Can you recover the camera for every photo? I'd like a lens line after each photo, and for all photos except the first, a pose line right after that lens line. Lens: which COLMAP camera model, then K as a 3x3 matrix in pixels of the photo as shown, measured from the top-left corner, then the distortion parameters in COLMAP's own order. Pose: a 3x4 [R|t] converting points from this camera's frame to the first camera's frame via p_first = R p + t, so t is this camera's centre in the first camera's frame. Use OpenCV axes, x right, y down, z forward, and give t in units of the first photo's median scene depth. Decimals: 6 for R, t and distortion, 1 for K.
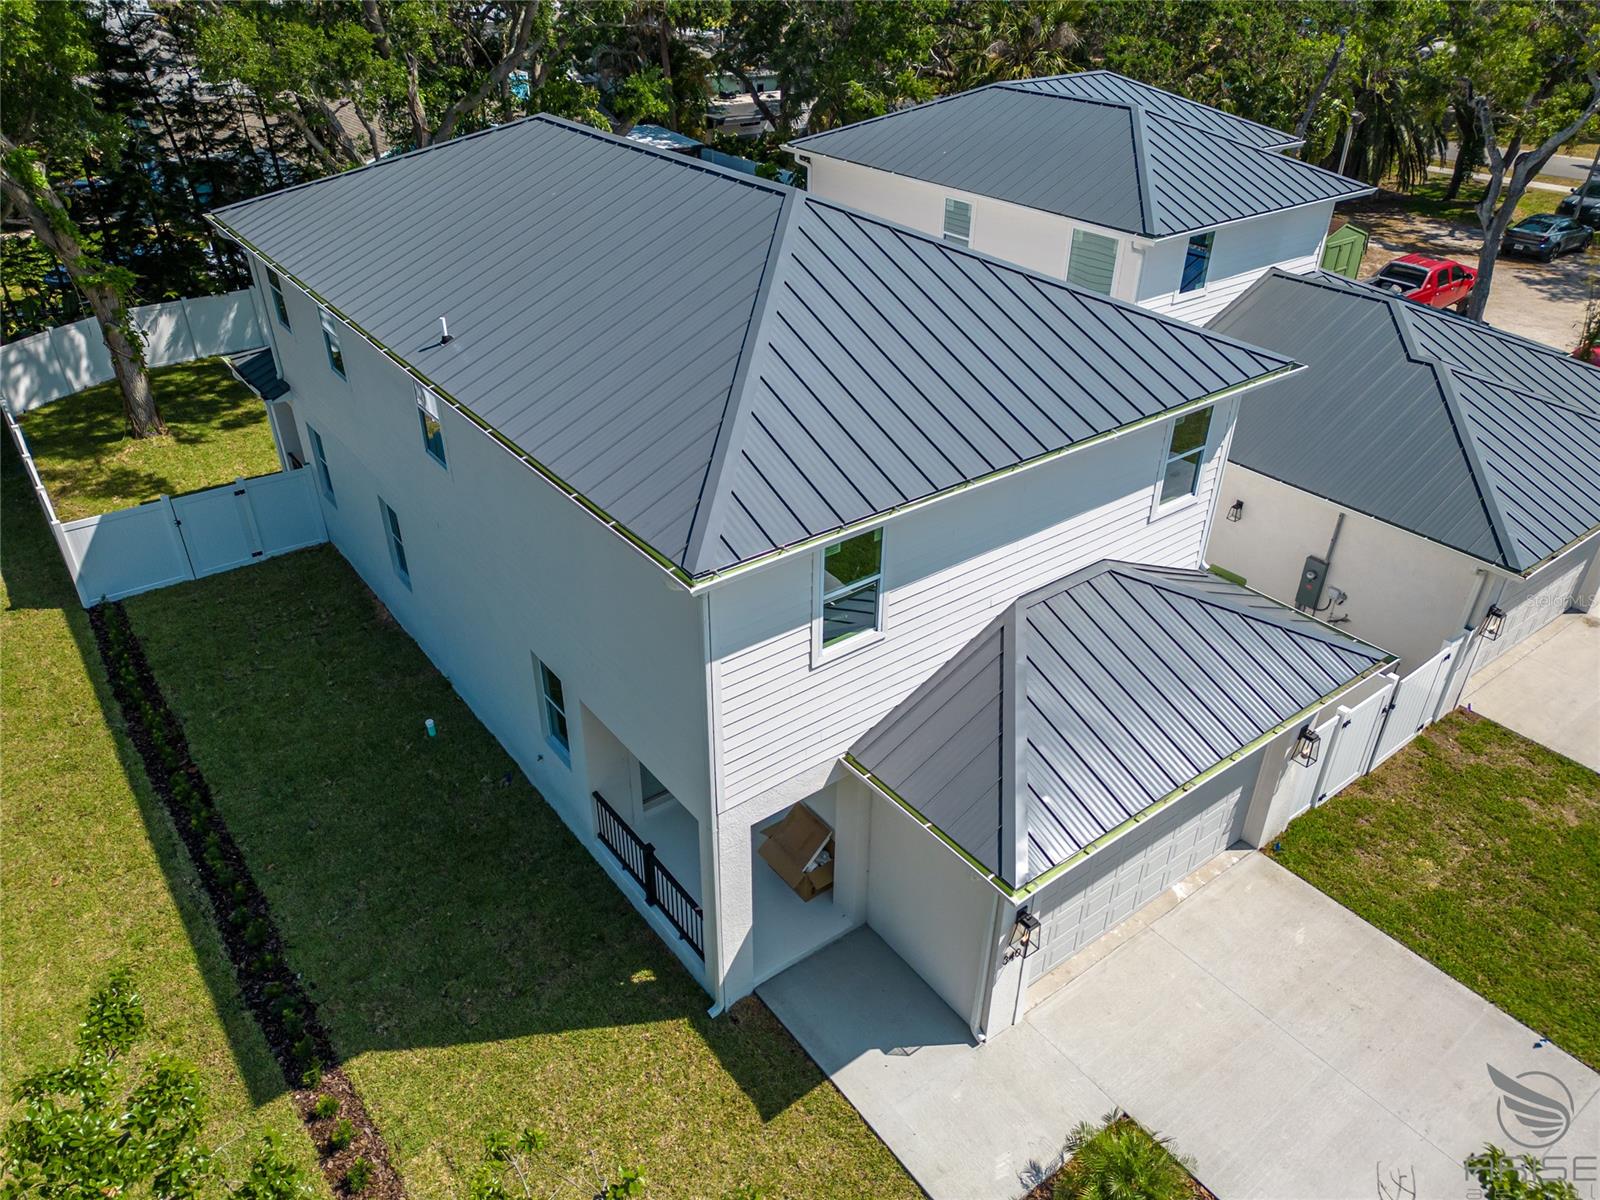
lens RADIAL K [[1121.8, 0, 800.0], [0, 1121.8, 600.0], [0, 0, 1]] dist [0.018727, -0.000314]
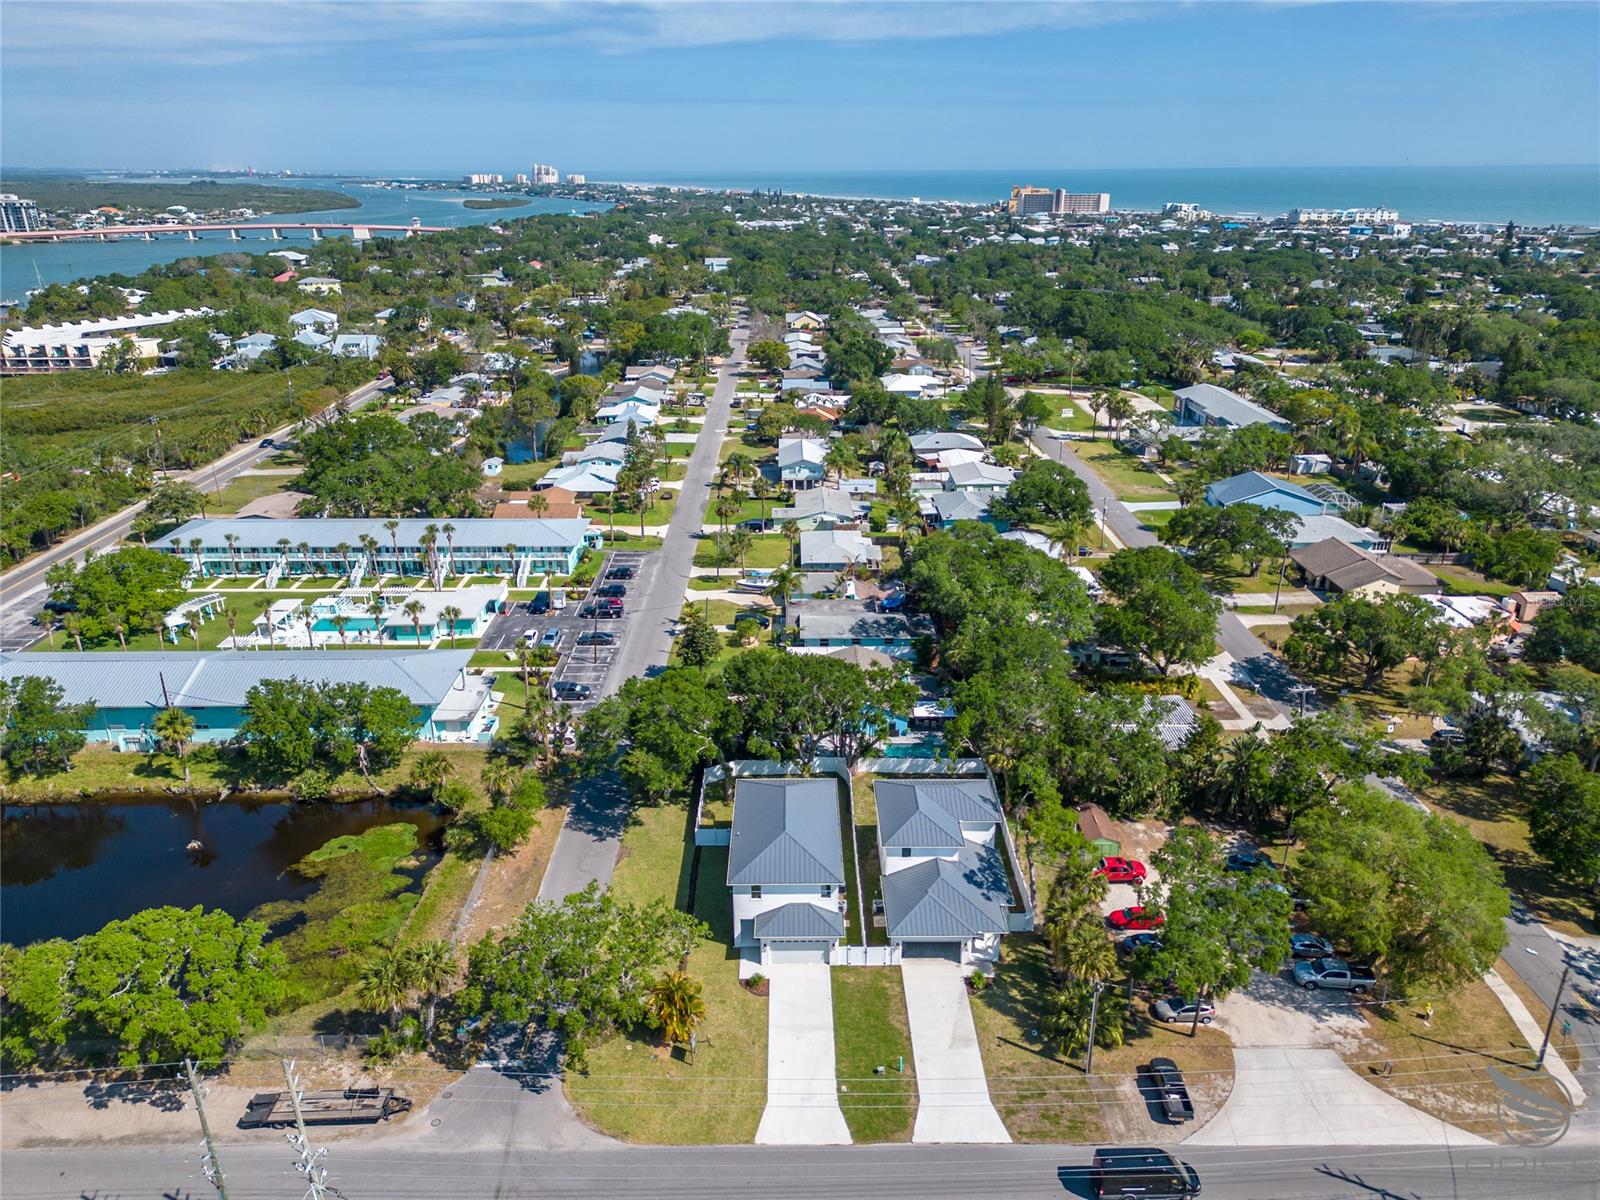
lens RADIAL K [[1113.0, 0, 802.6], [0, 1113.0, 609.2], [0, 0, 1]] dist [0.070247, -0.070740]
pose [[0.804089, 0.211267, -0.555704, 2.746432], [-0.307385, 0.947832, -0.084431, -0.860065], [0.508877, 0.238705, 0.827082, -3.730858]]
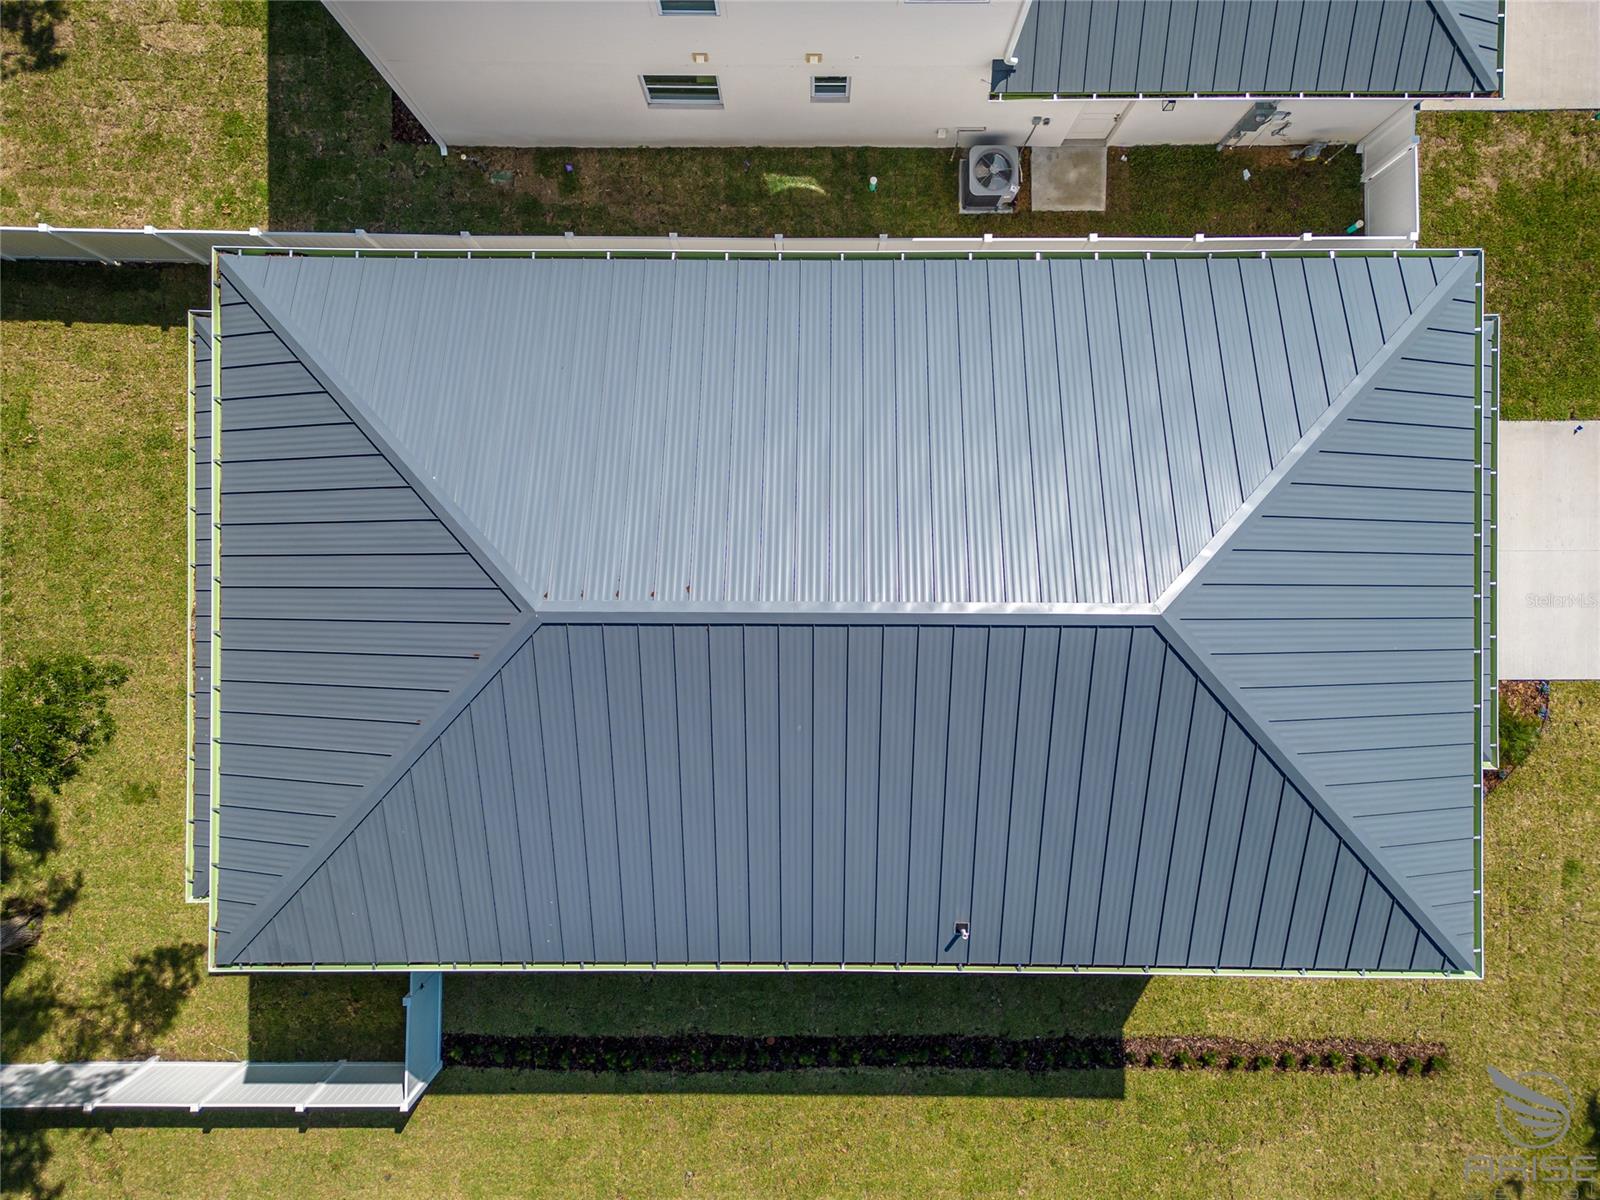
lens RADIAL K [[1121.8, 0, 800.0], [0, 1121.8, 600.0], [0, 0, 1]] dist [0.018727, -0.000314]
pose [[0.603408, -0.797389, -0.008384, -0.125446], [0.430904, 0.317195, 0.844813, -0.989937], [-0.670985, -0.513379, 0.534997, 0.579954]]
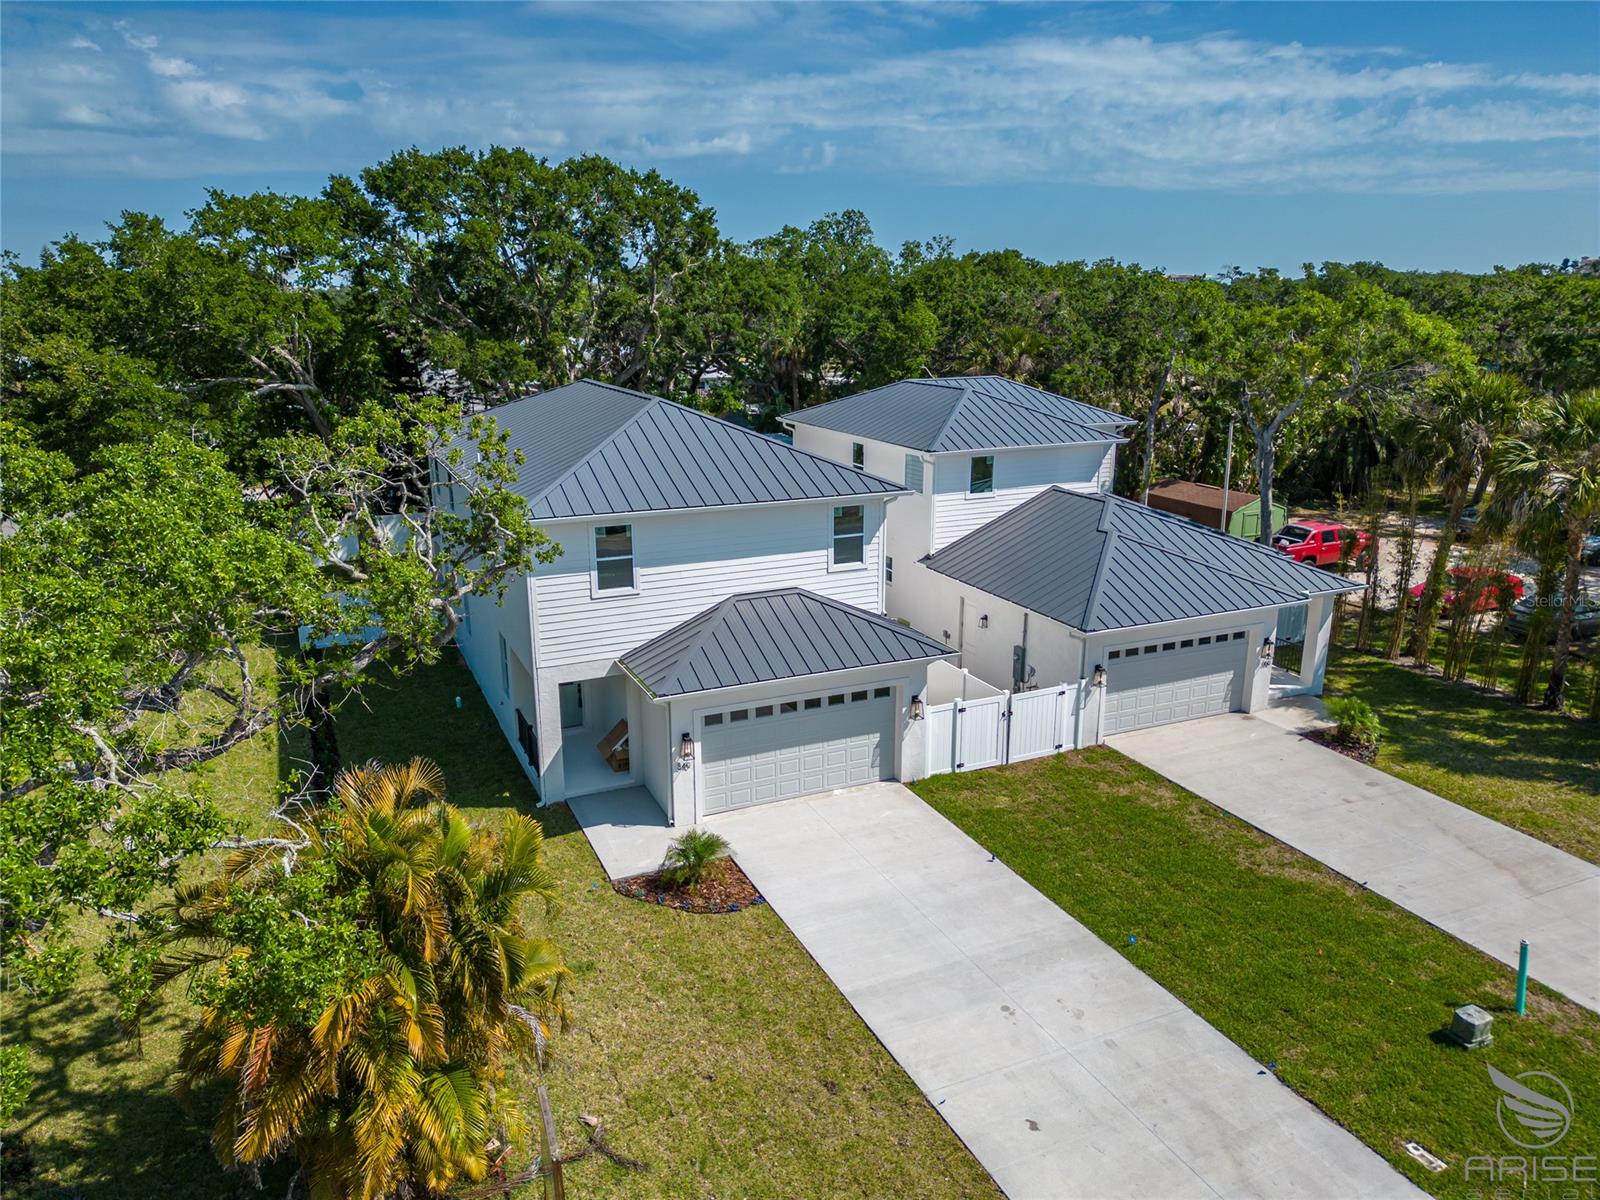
lens RADIAL K [[1113.0, 0, 802.6], [0, 1113.0, 609.2], [0, 0, 1]] dist [0.070247, -0.070740]
pose [[0.976425, 0.048948, -0.210234, 0.534970], [-0.105896, 0.957317, -0.268941, 0.385982], [0.188097, 0.284864, 0.939932, -0.536248]]
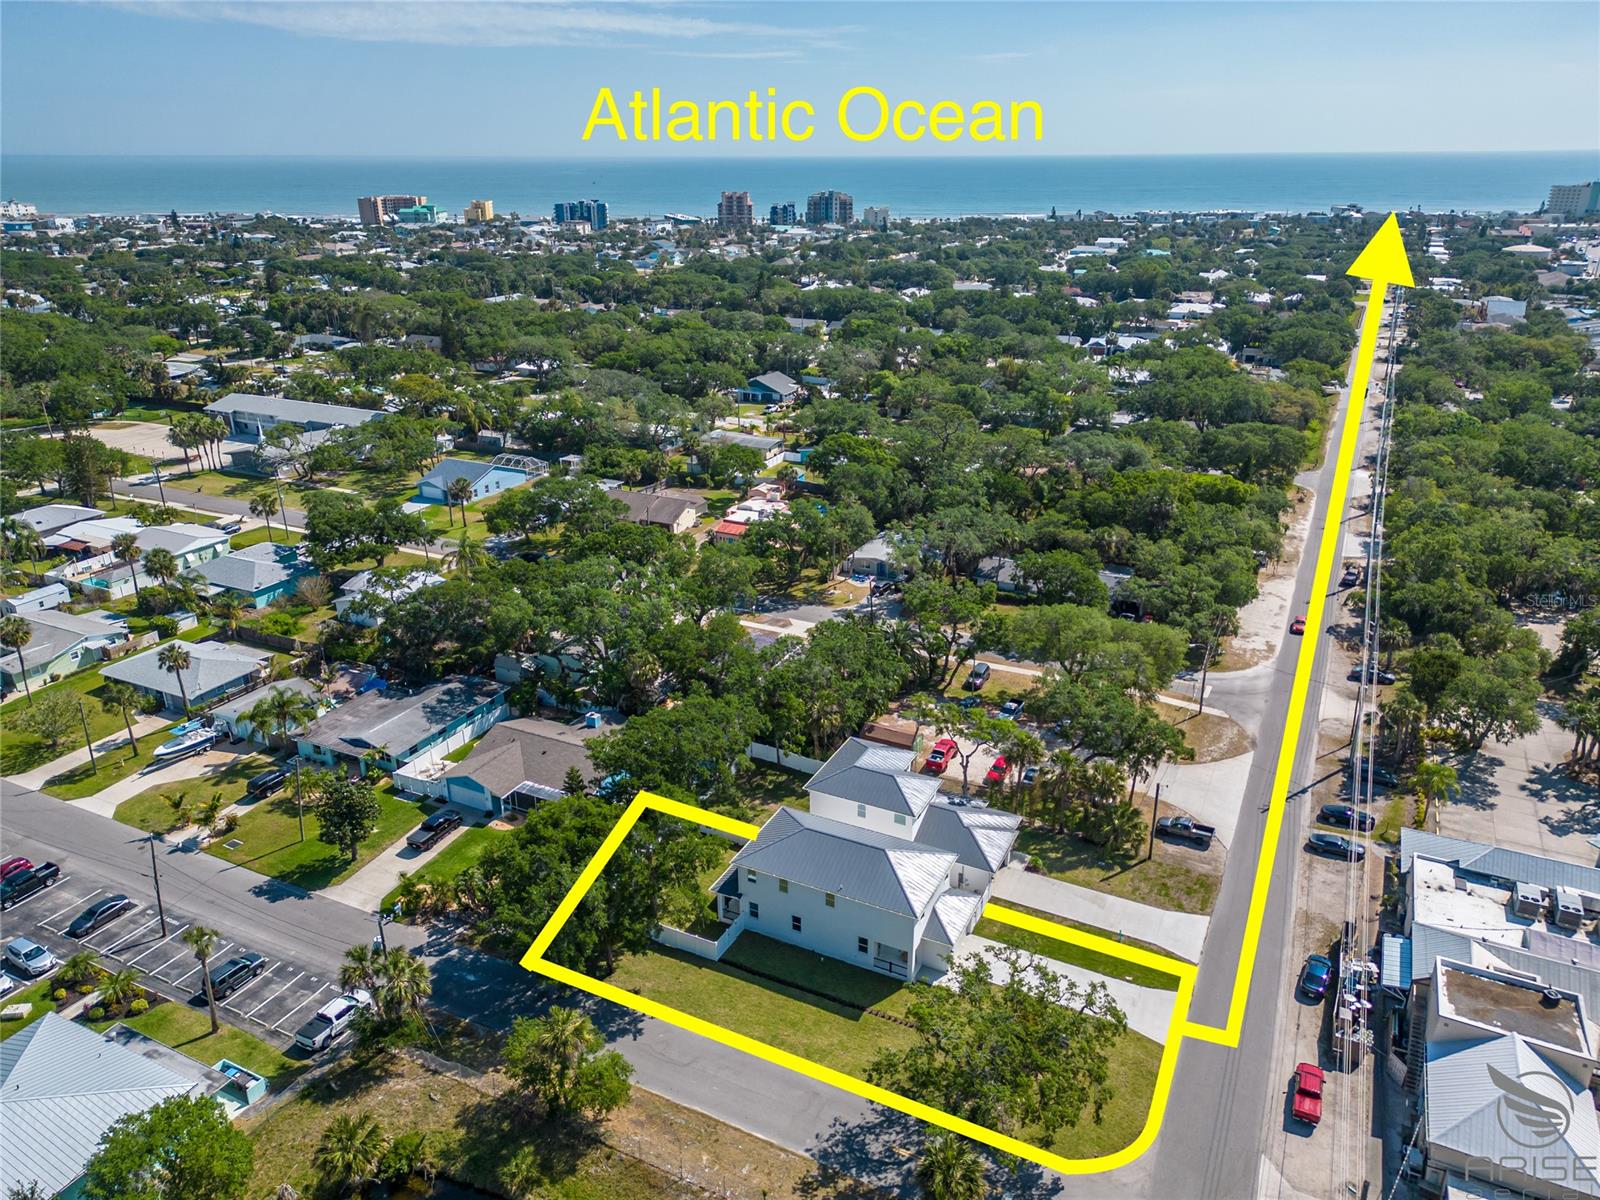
lens RADIAL K [[1113.0, 0, 802.6], [0, 1113.0, 609.2], [0, 0, 1]] dist [0.070247, -0.070740]
pose [[0.892815, -0.176470, 0.414415, -2.221466], [0.243272, 0.963244, -0.113928, -0.850047], [-0.379078, 0.202533, 0.902929, -3.805611]]
